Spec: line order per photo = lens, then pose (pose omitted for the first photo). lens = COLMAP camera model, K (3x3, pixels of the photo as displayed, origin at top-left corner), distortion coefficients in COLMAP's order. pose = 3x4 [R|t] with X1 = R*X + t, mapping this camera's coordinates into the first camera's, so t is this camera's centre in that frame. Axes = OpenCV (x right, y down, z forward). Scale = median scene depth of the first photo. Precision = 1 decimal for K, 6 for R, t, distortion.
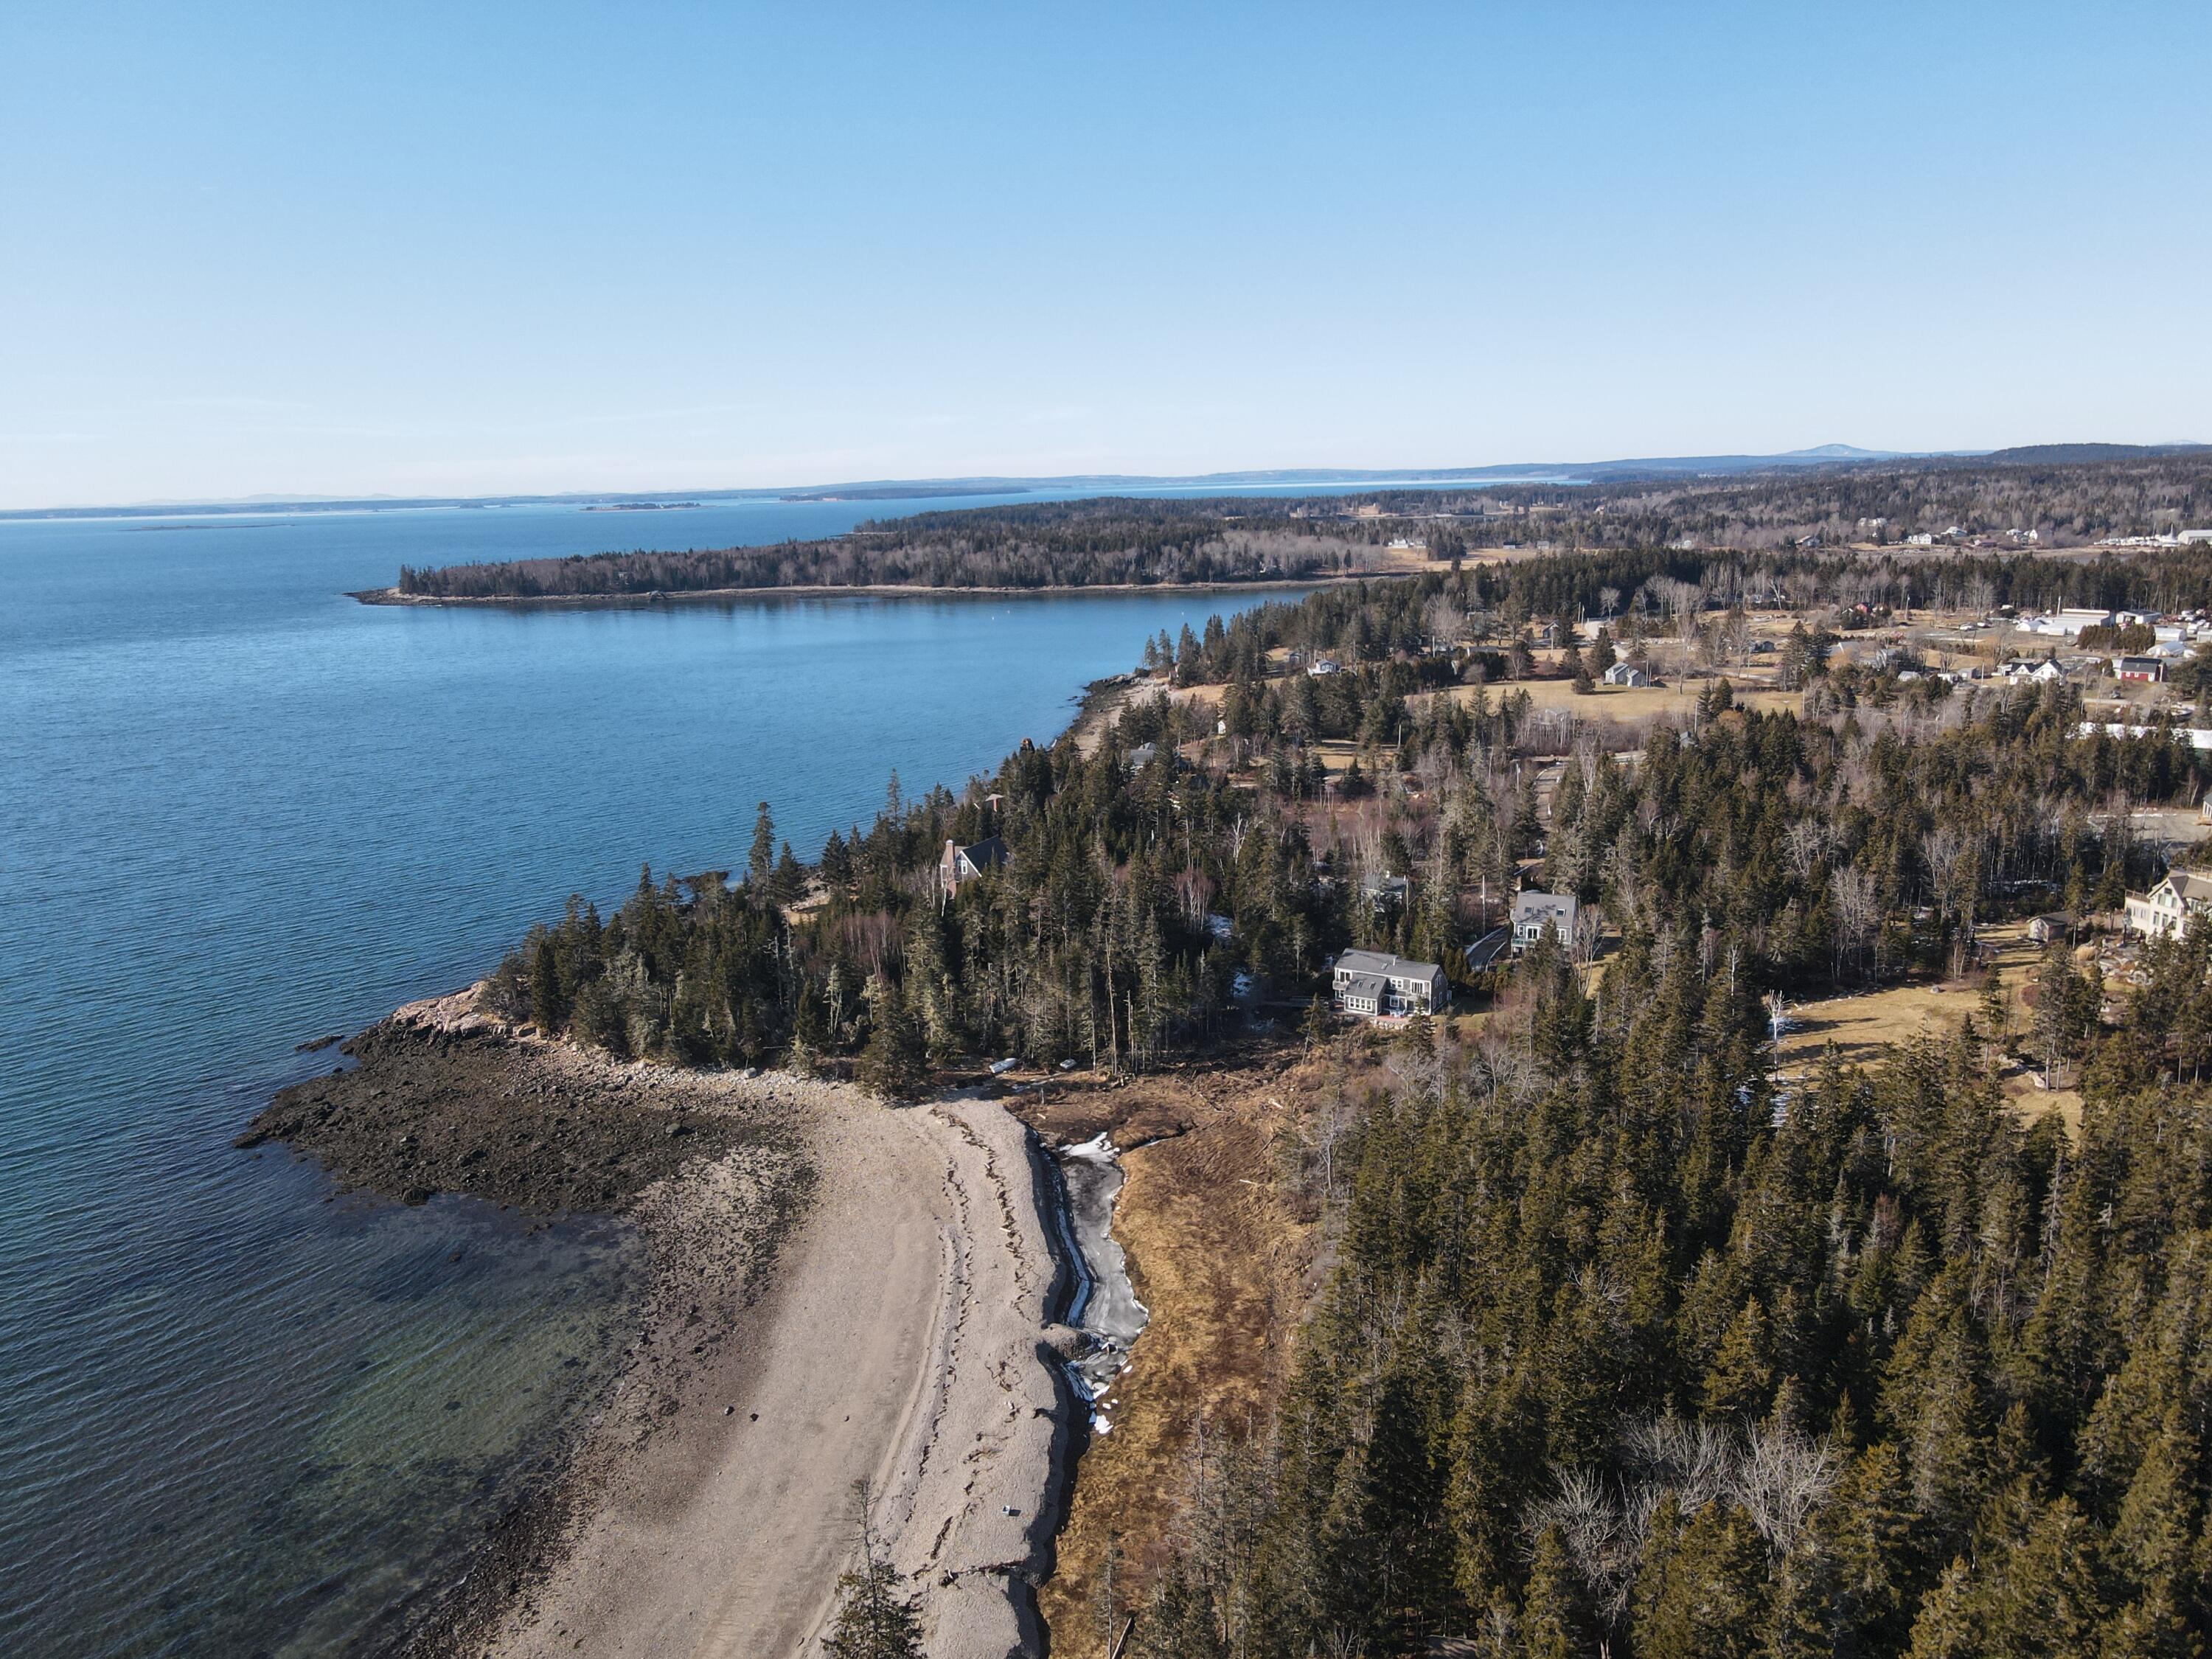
lens RADIAL K [[1622.7, 0, 1095.4], [0, 1622.7, 843.4], [0, 0, 1]] dist [0.004715, 0.014419]
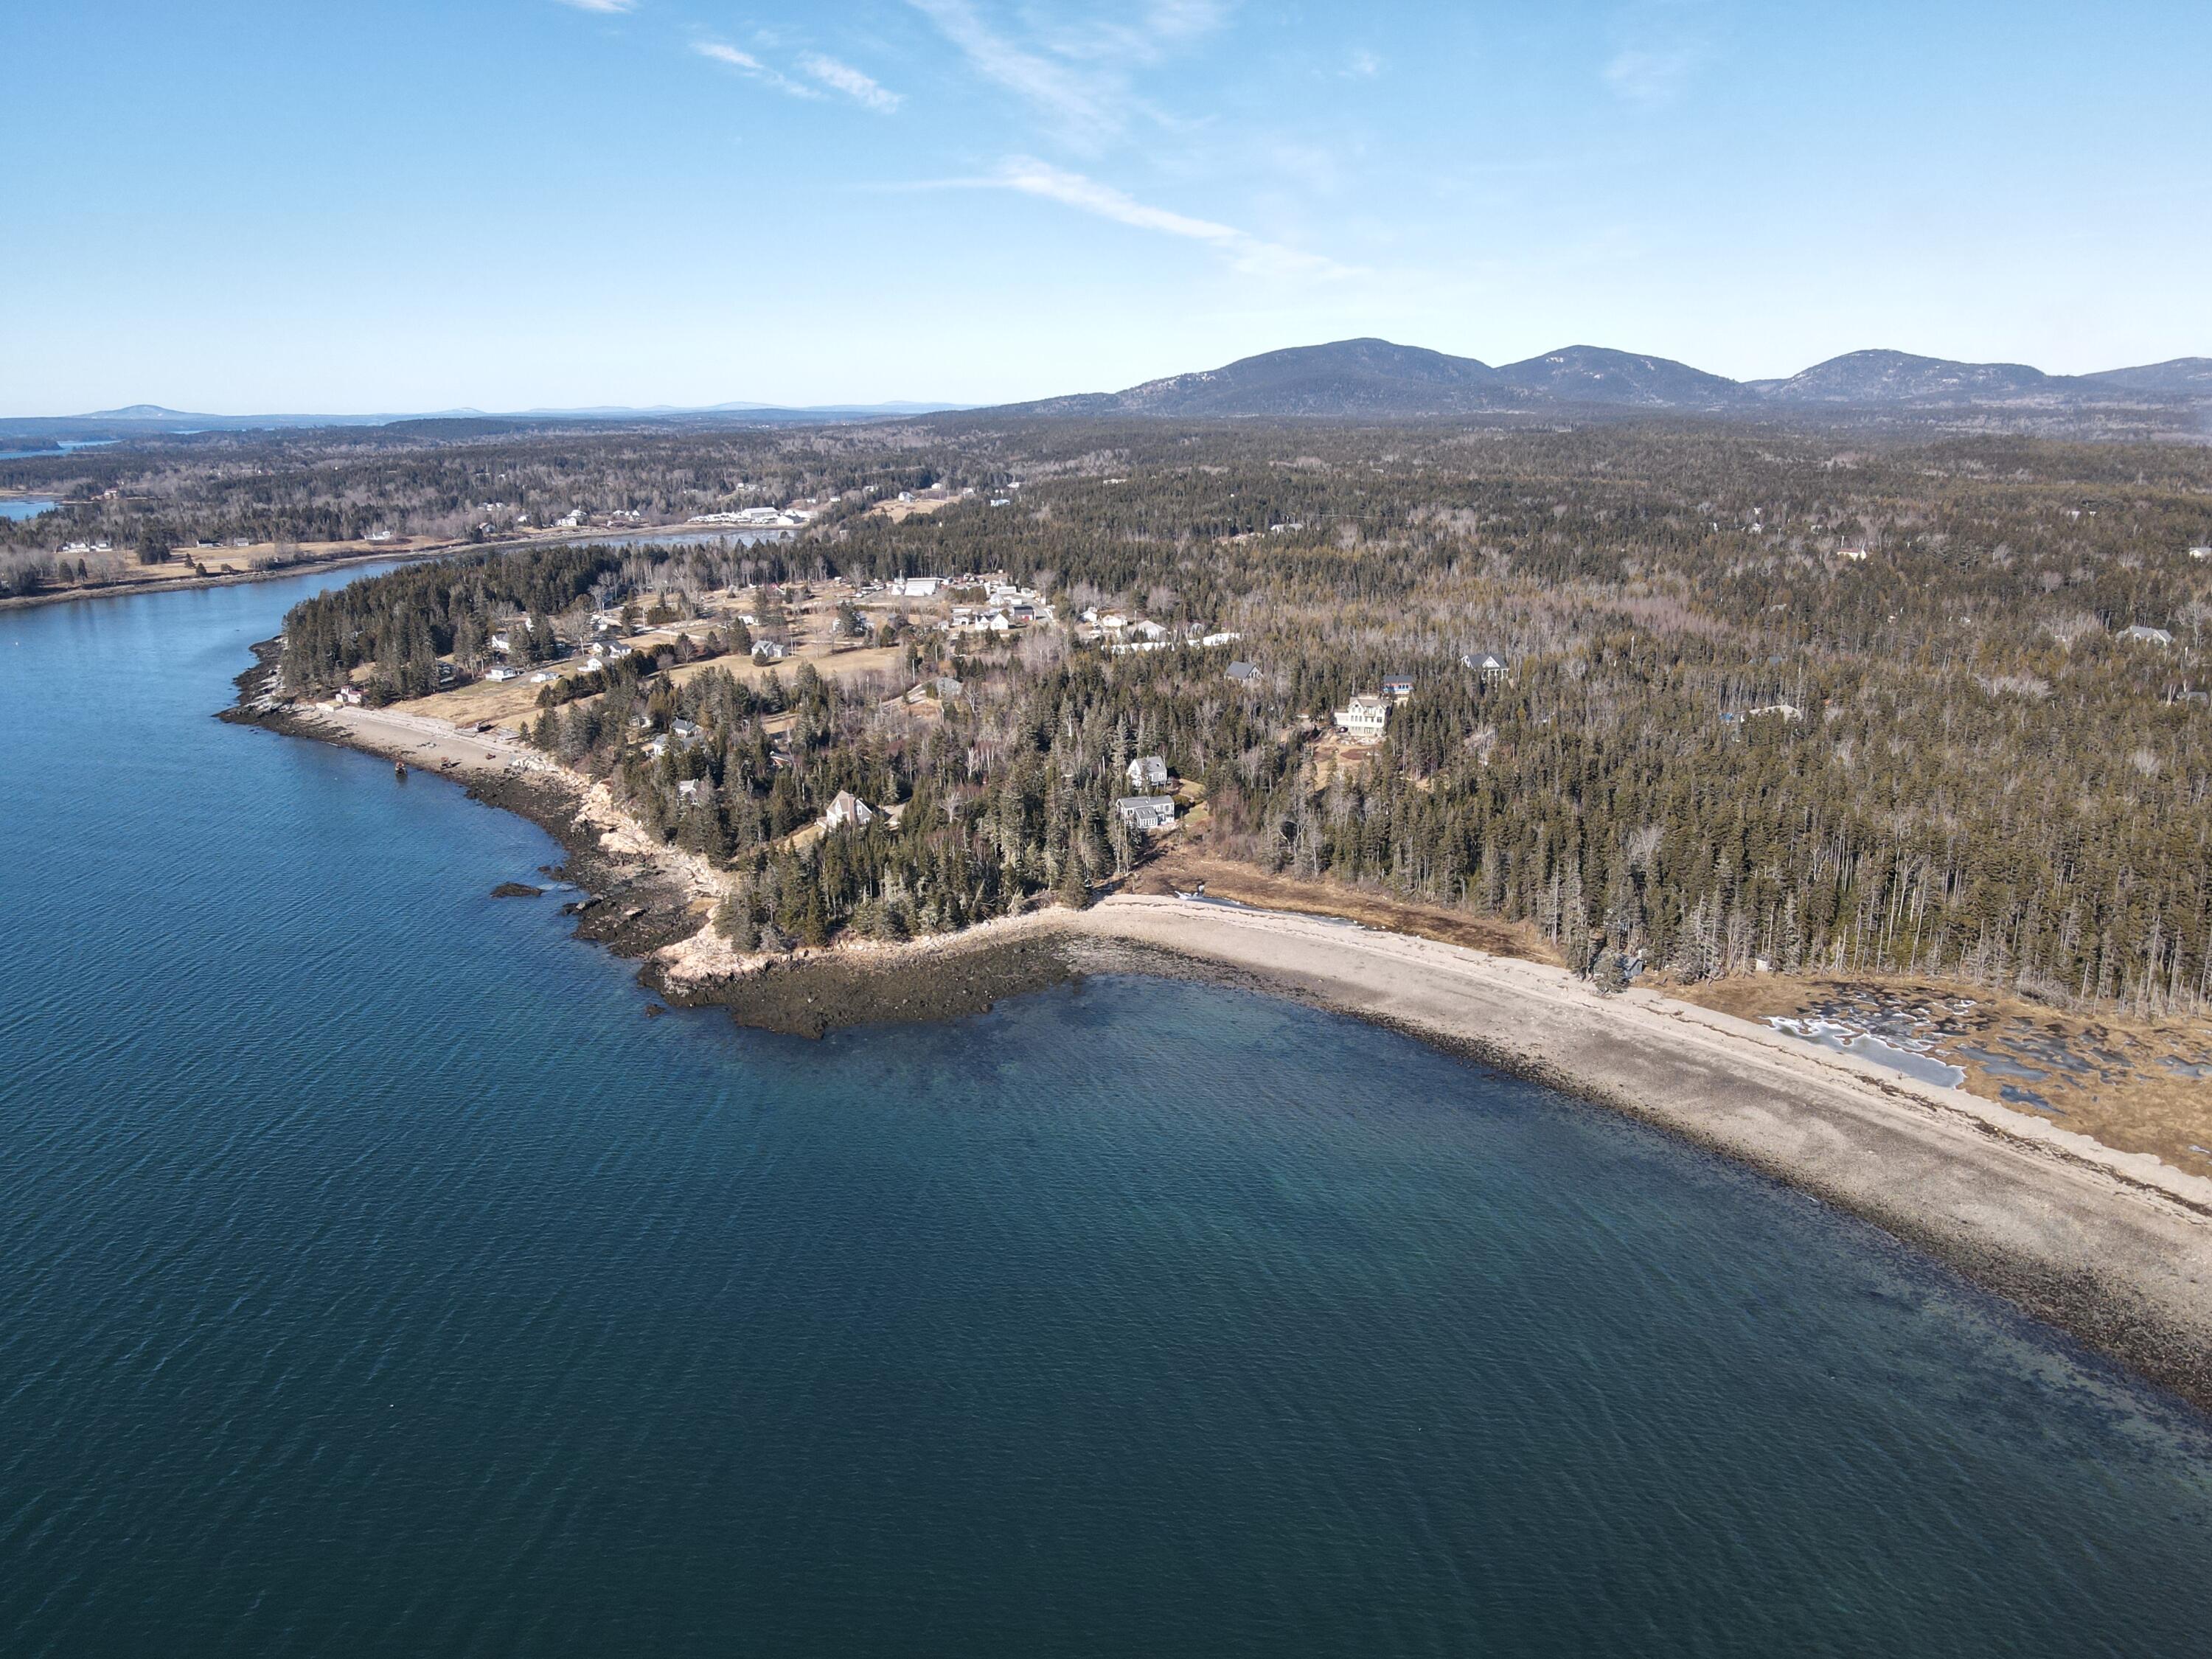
lens RADIAL K [[1622.7, 0, 1111.1], [0, 1622.7, 826.3], [0, 0, 1]] dist [0.004715, 0.014419]
pose [[0.581421, -0.189459, 0.791236, -1.292303], [0.180321, 0.978331, 0.101754, -0.092683], [-0.793369, 0.083514, 0.602986, -0.108032]]
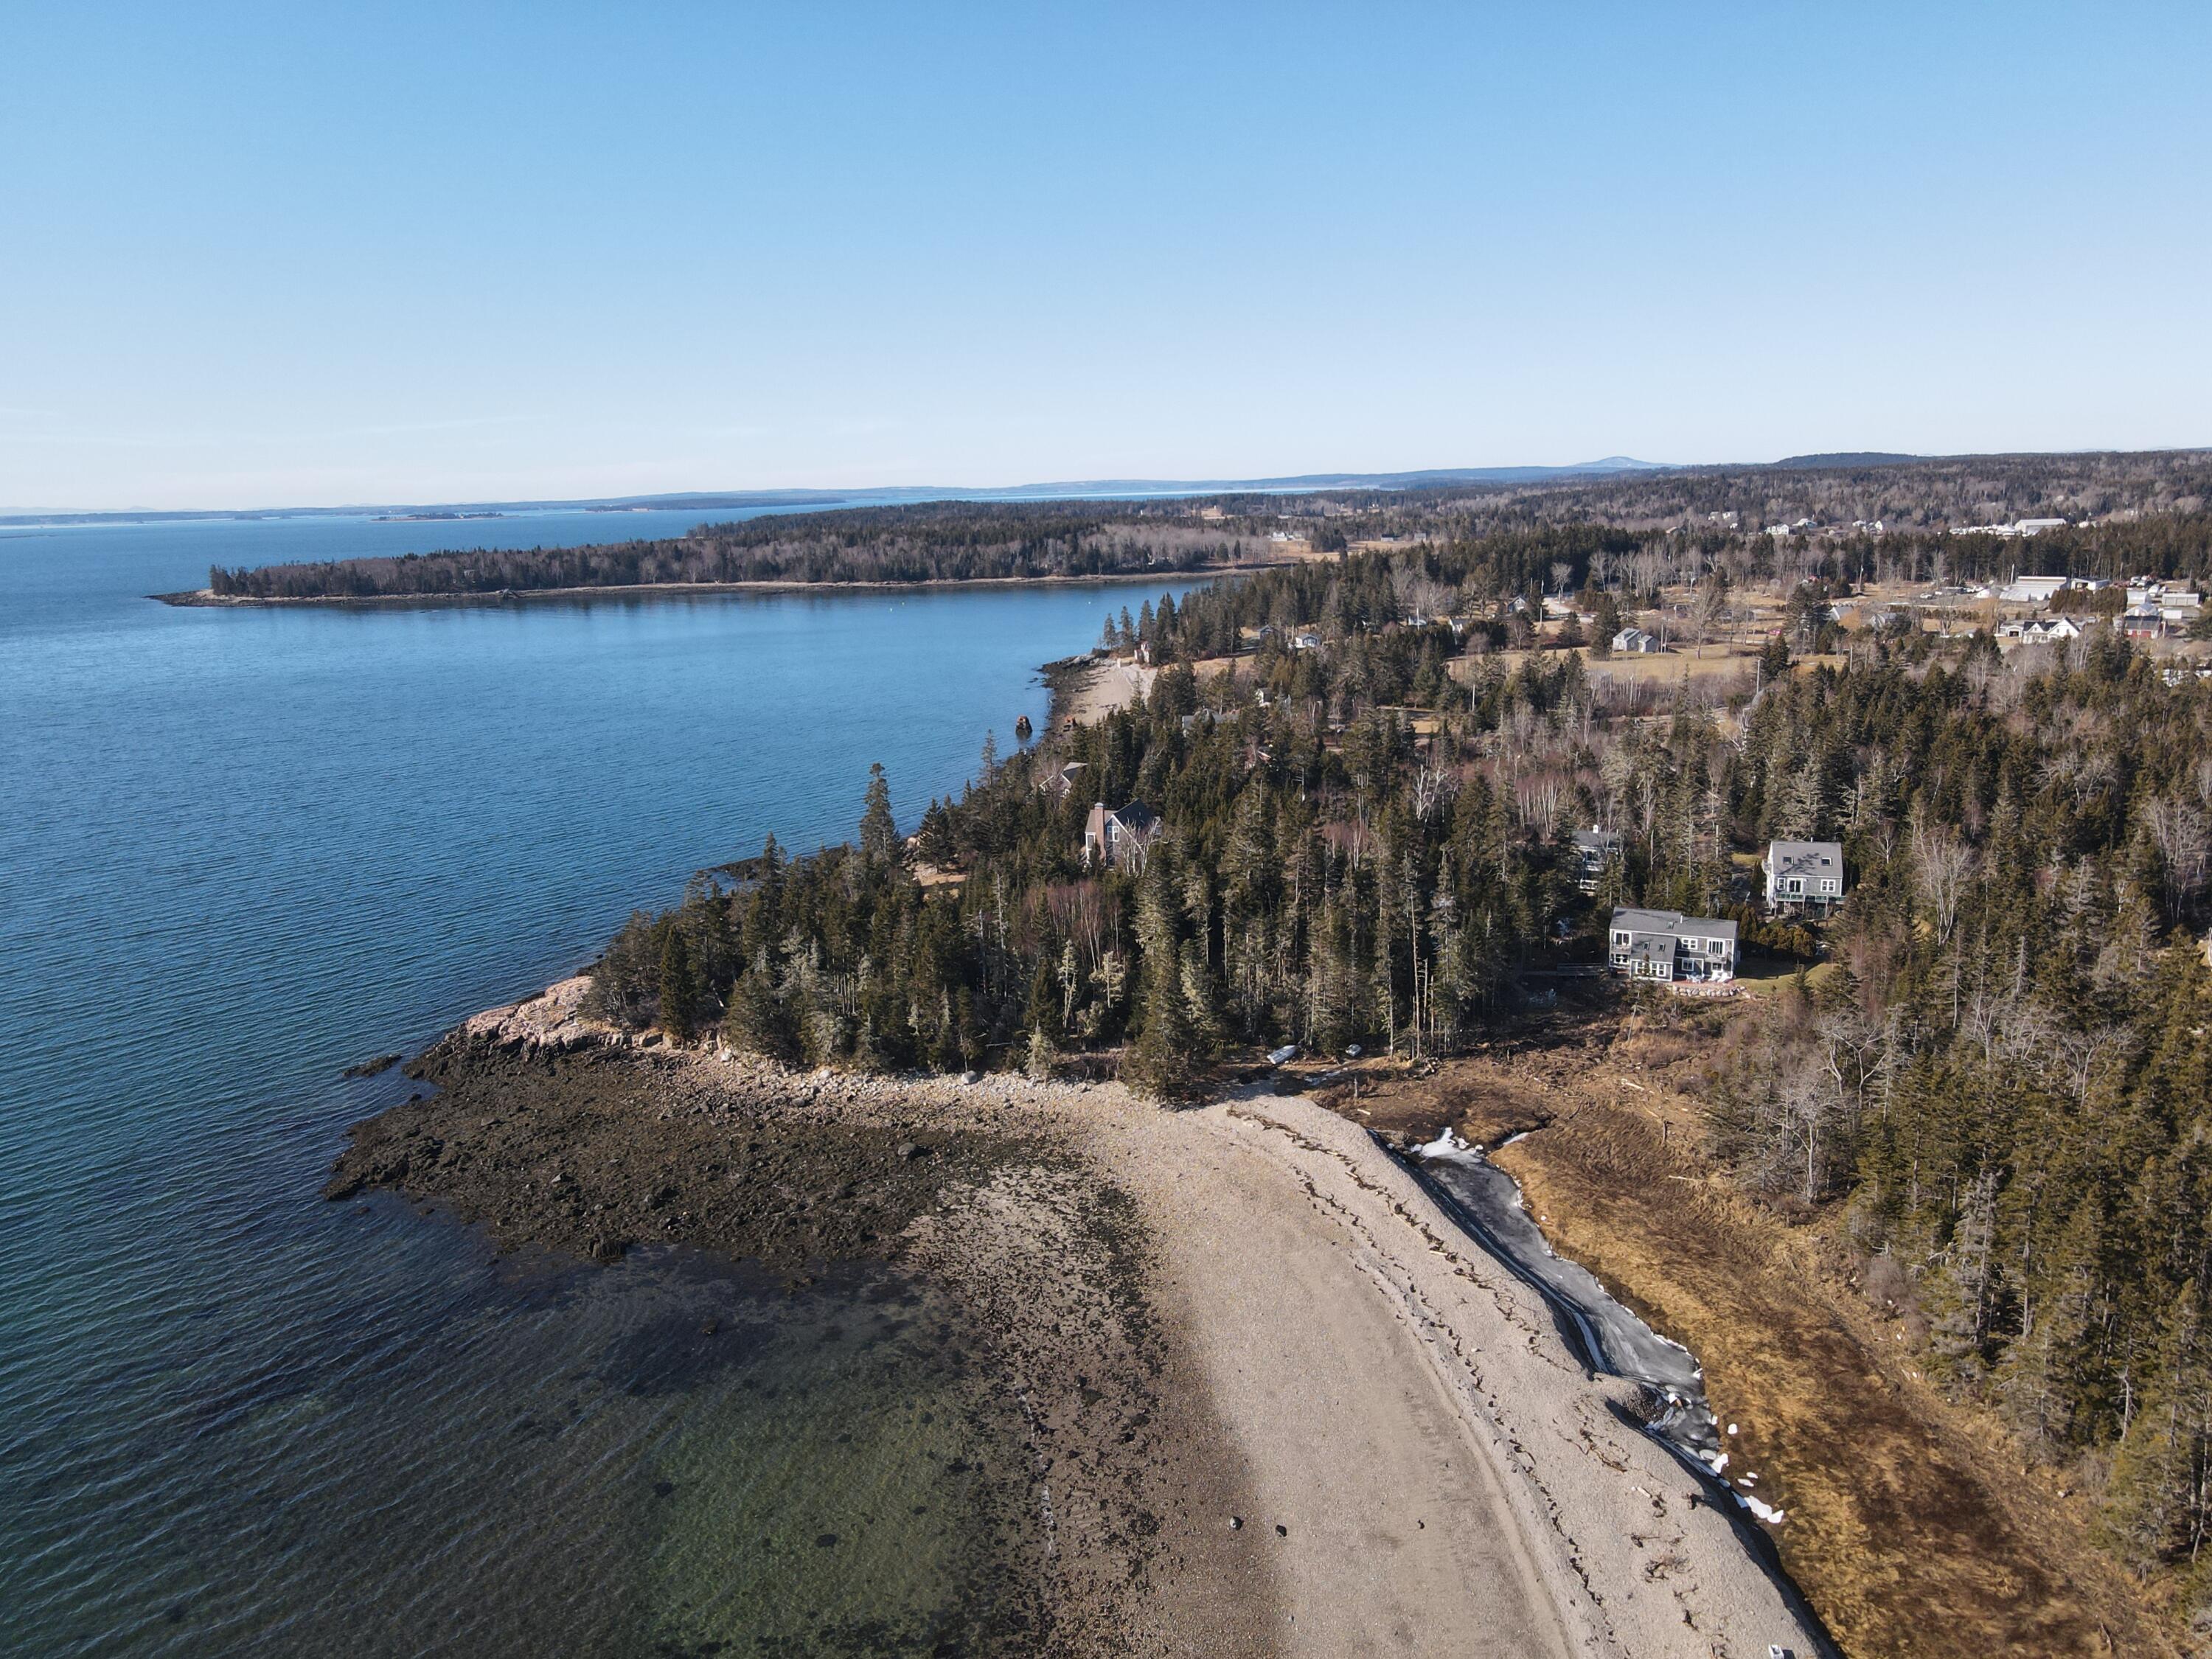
lens RADIAL K [[1622.7, 0, 1101.4], [0, 1622.7, 830.1], [0, 0, 1]] dist [0.004715, 0.014419]
pose [[0.992938, -0.024716, 0.116035, -0.213093], [0.026469, 0.999557, -0.013590, 0.027329], [-0.115647, 0.016565, 0.993152, 0.162818]]
